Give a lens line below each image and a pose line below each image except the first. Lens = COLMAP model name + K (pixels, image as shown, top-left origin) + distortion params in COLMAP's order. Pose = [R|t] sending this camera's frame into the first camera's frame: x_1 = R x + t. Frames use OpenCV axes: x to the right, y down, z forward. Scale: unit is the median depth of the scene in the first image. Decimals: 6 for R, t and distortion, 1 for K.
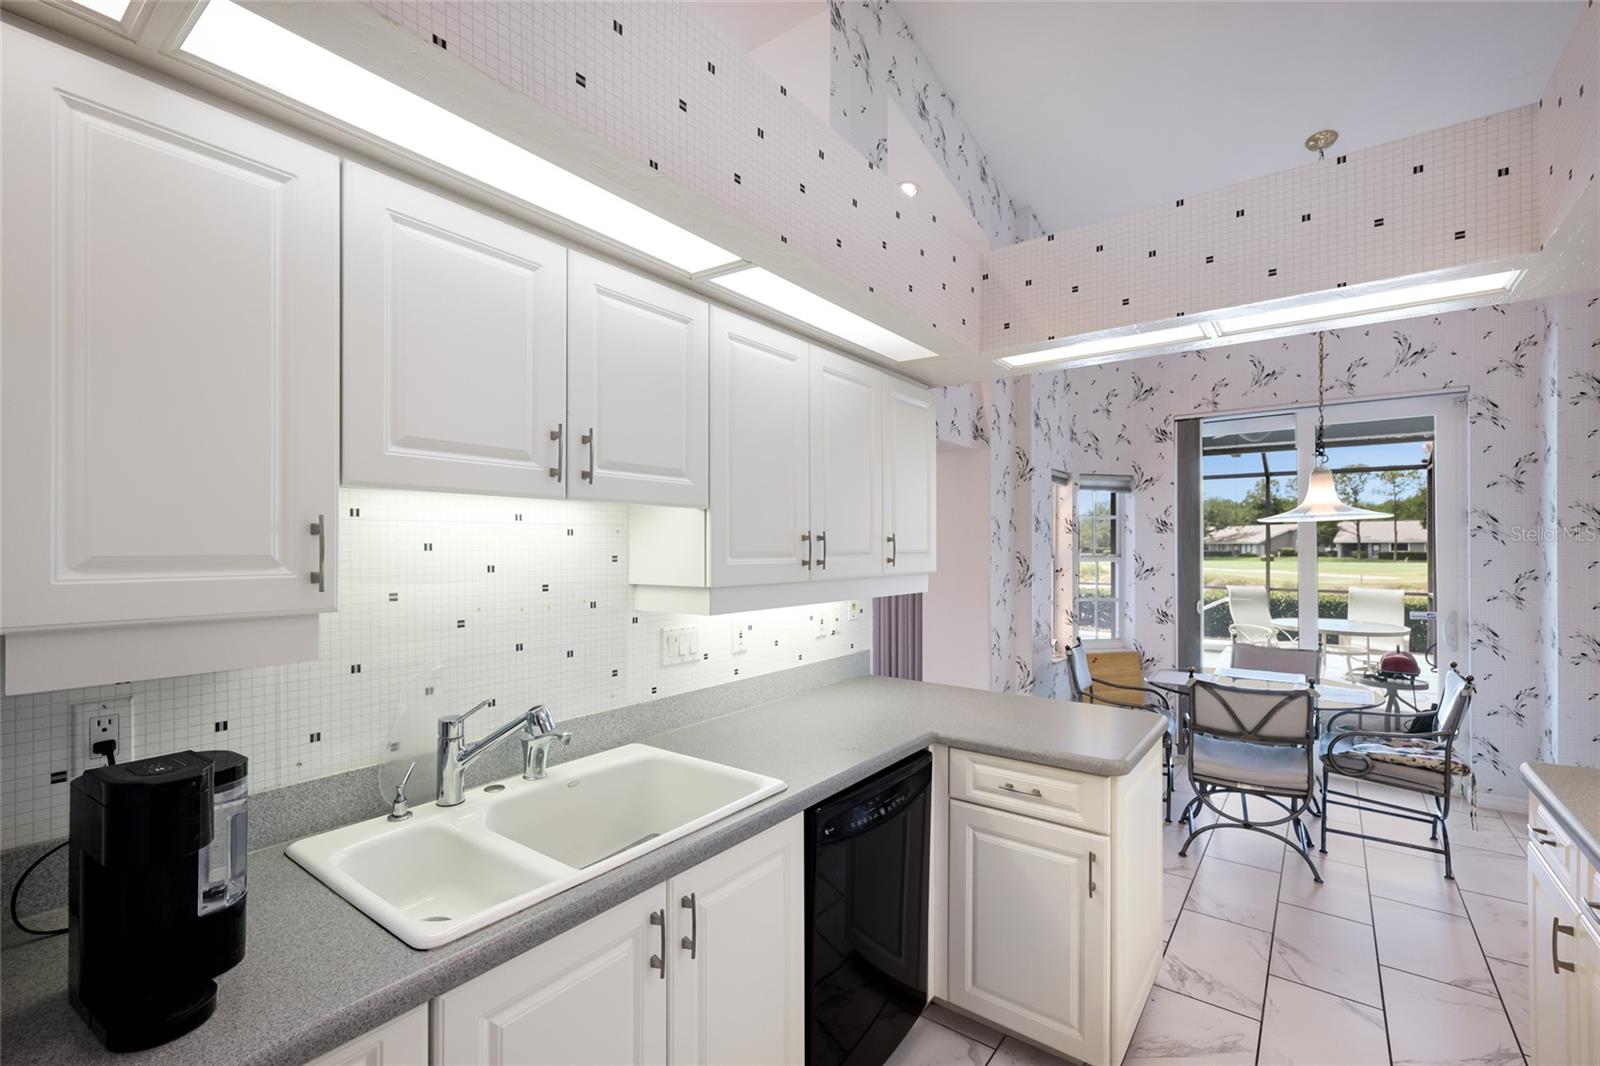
lens RADIAL K [[694.9, 0, 797.7], [0, 694.9, 543.0], [0, 0, 1]] dist [0.001096, 0.000141]
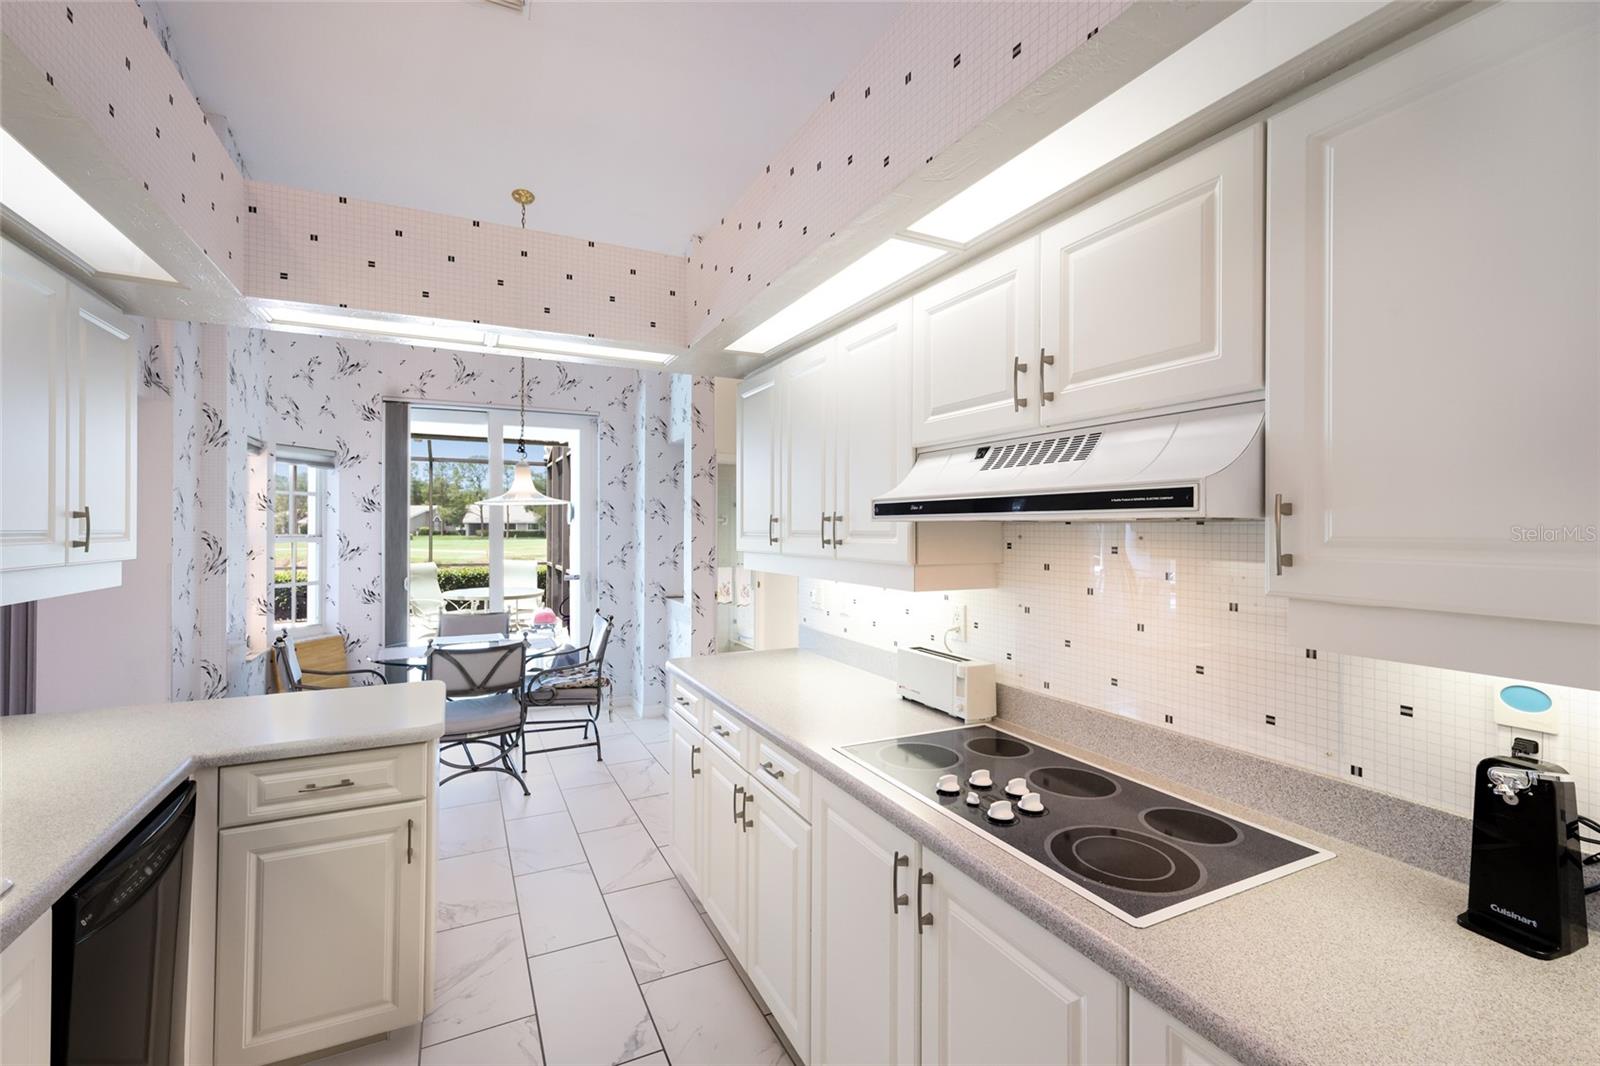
lens RADIAL K [[694.1, 0, 806.2], [0, 694.1, 525.4], [0, 0, 1]] dist [0.001067, 0.000354]
pose [[0.435286, 0.002596, 0.900288, -0.134831], [-0.006114, 0.999981, 0.000073, 0.000792], [-0.900271, -0.005536, 0.435294, 0.009547]]
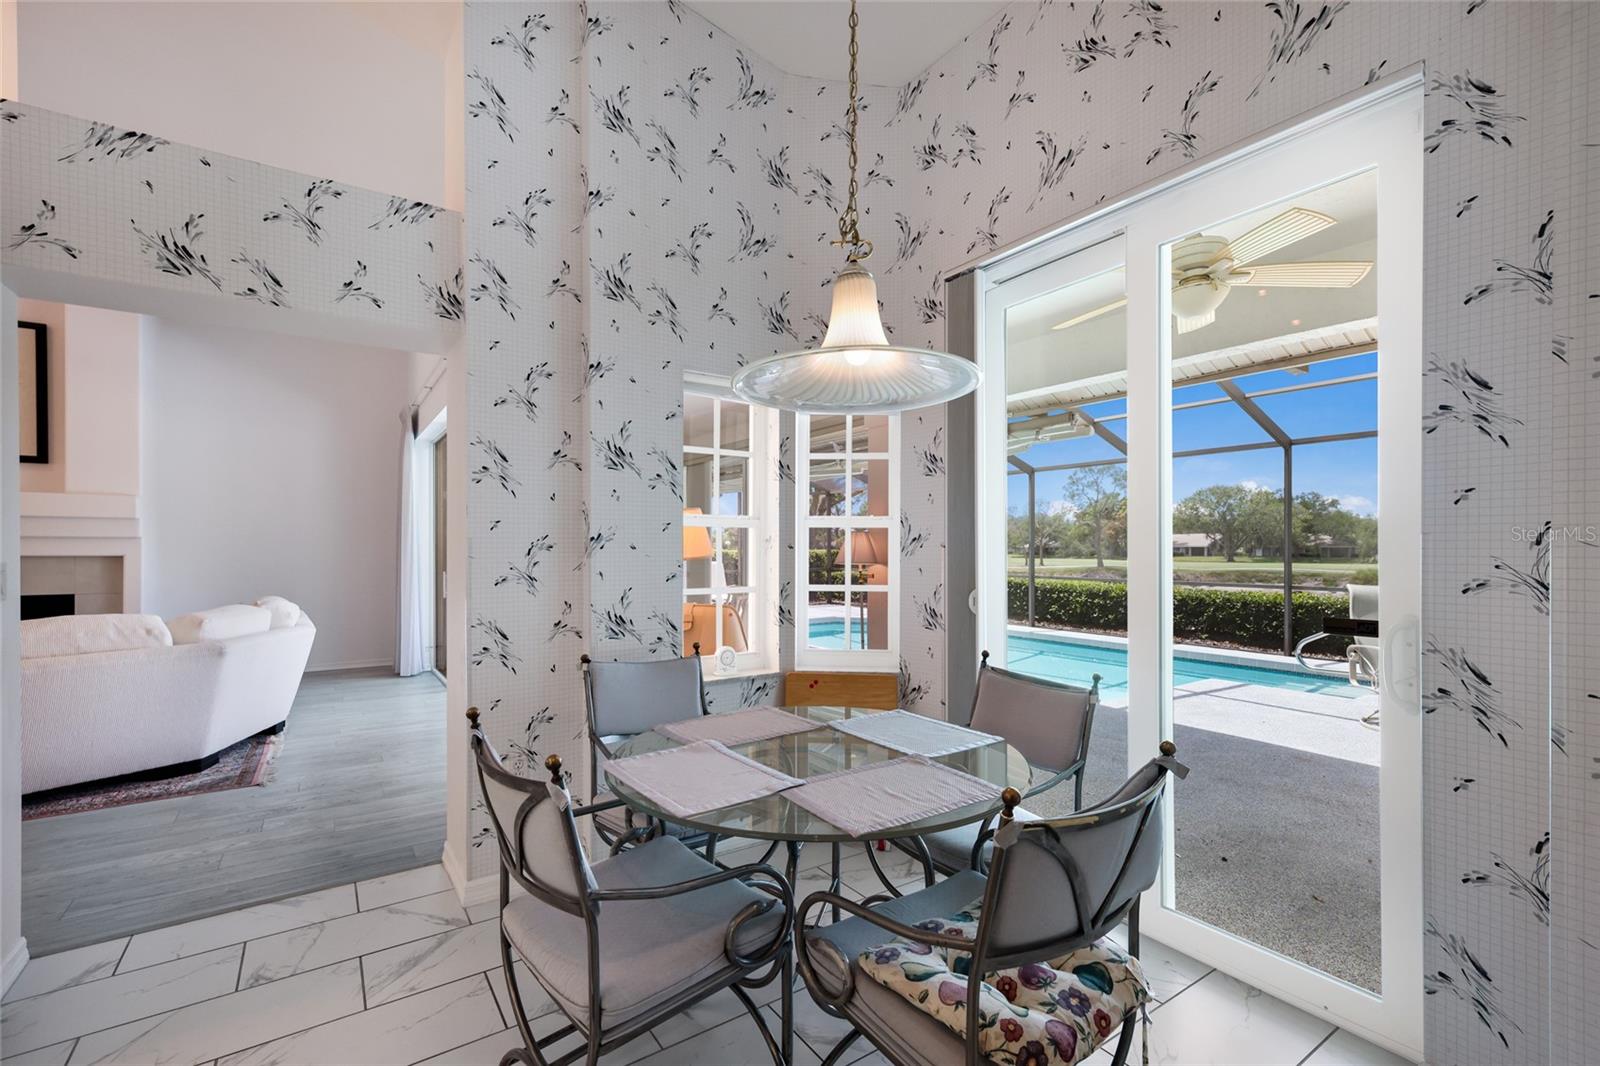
lens RADIAL K [[698.8, 0, 803.5], [0, 698.8, 548.0], [0, 0, 1]] dist [0.002141, 0.000185]
pose [[0.948418, 0.000794, -0.317020, 0.852096], [-0.000243, 0.999998, 0.001778, 0.064528], [0.317021, -0.001609, 0.948417, 0.564122]]
